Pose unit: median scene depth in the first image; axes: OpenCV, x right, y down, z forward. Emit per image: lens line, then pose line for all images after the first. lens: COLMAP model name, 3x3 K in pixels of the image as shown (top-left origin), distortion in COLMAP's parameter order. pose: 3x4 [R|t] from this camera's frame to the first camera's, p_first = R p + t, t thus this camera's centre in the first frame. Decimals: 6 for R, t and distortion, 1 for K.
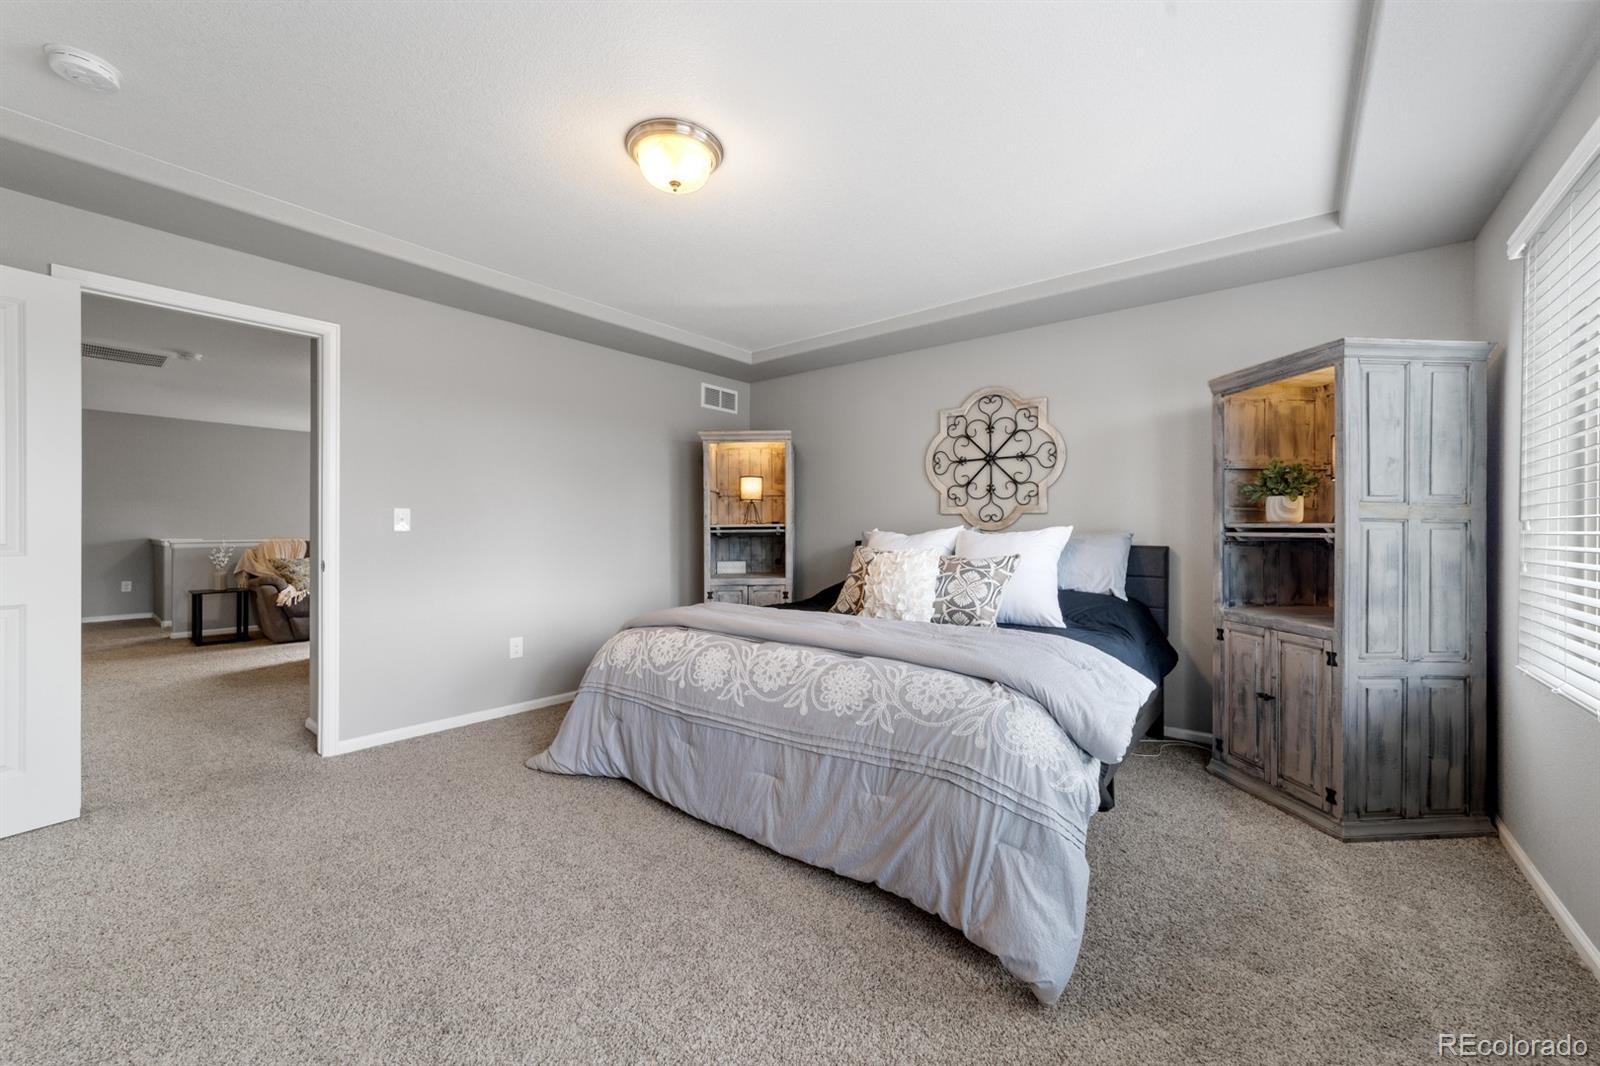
lens RADIAL K [[615.3, 0, 790.6], [0, 615.3, 527.3], [0, 0, 1]] dist [-0.012321, 0.004700]
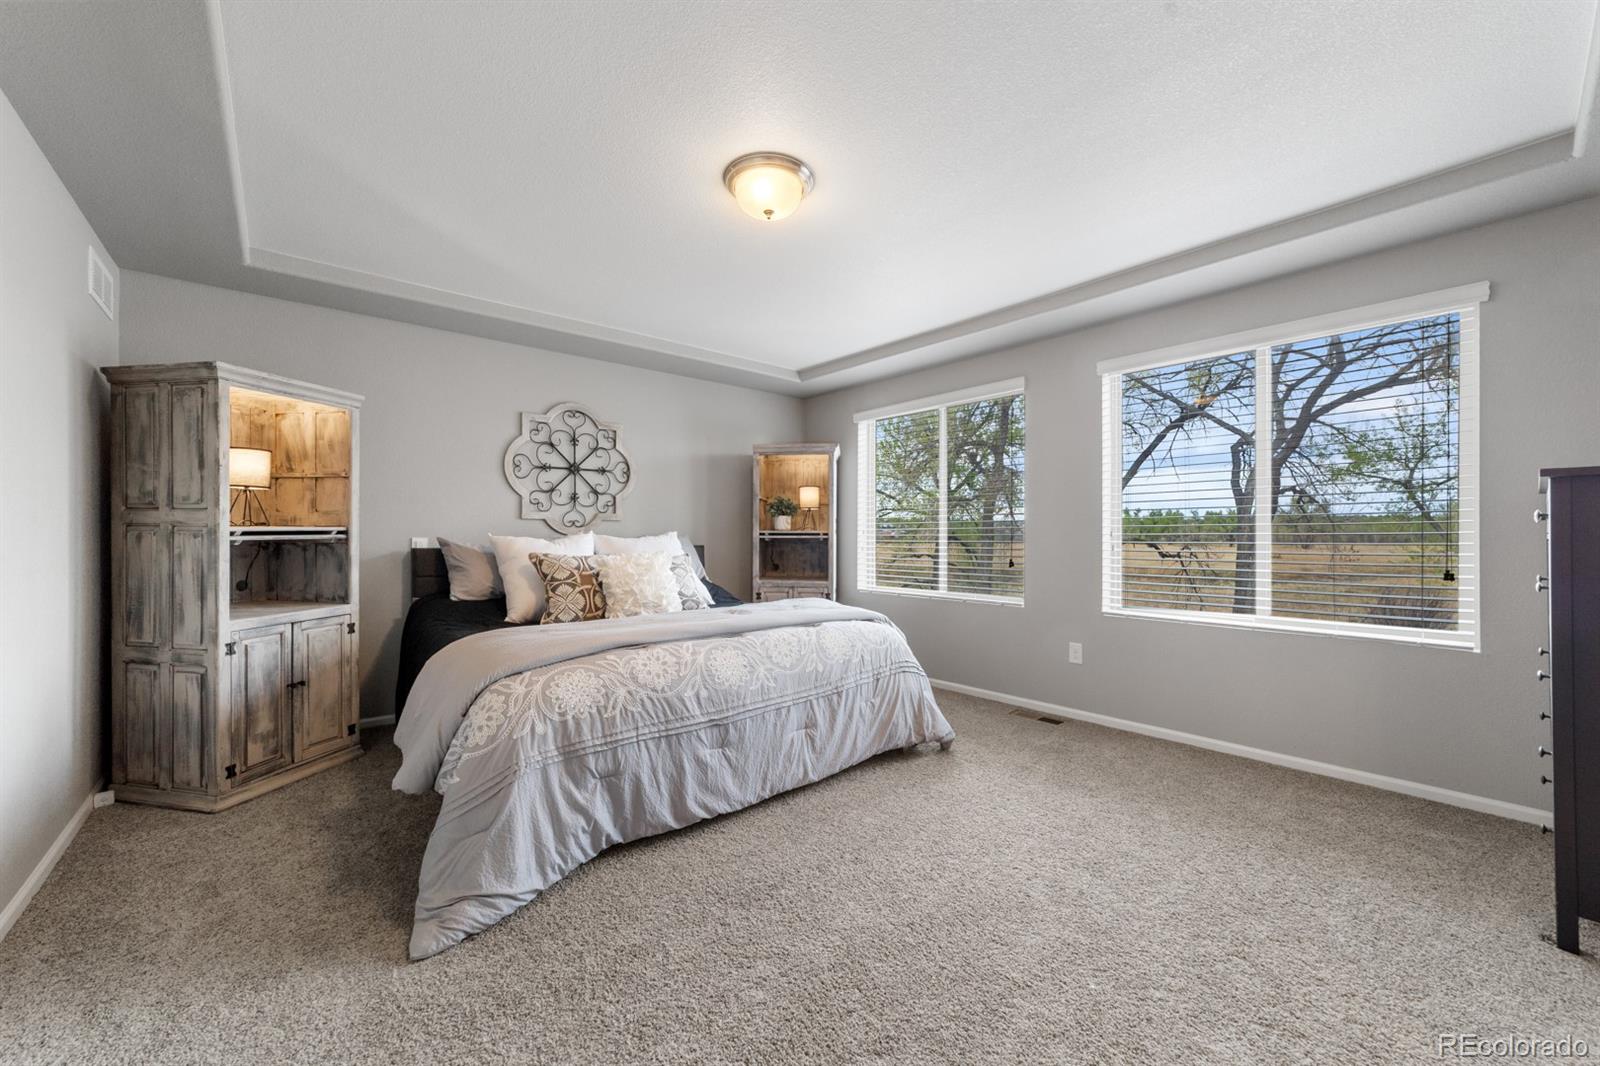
lens RADIAL K [[615.3, 0, 802.0], [0, 615.3, 533.7], [0, 0, 1]] dist [-0.012321, 0.004700]
pose [[0.173655, -0.002981, 0.984802, -0.694615], [-0.002315, 0.999991, 0.003436, -0.001848], [-0.984804, -0.002877, 0.173647, 0.424801]]
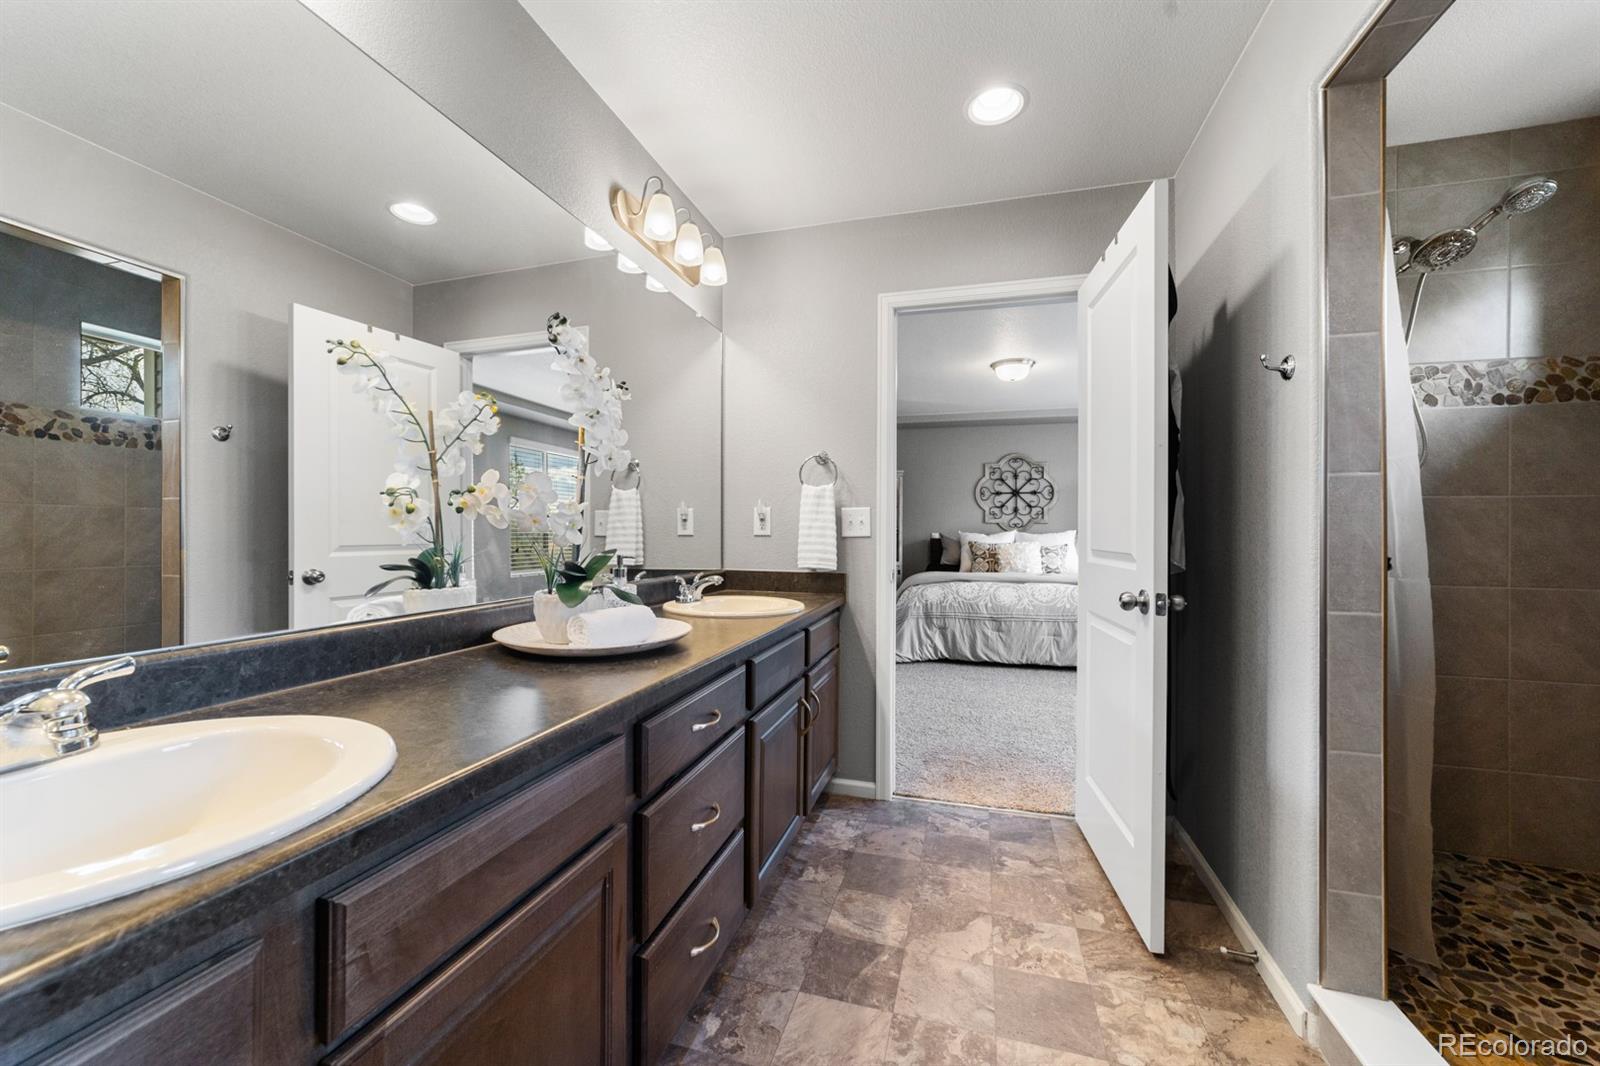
lens RADIAL K [[615.3, 0, 798.0], [0, 615.3, 529.3], [0, 0, 1]] dist [-0.012321, 0.004700]
pose [[0.917644, 0.001682, 0.397399, -1.020015], [-0.002772, 0.999994, 0.002169, -0.005945], [-0.397393, -0.003091, 0.917643, -0.428685]]
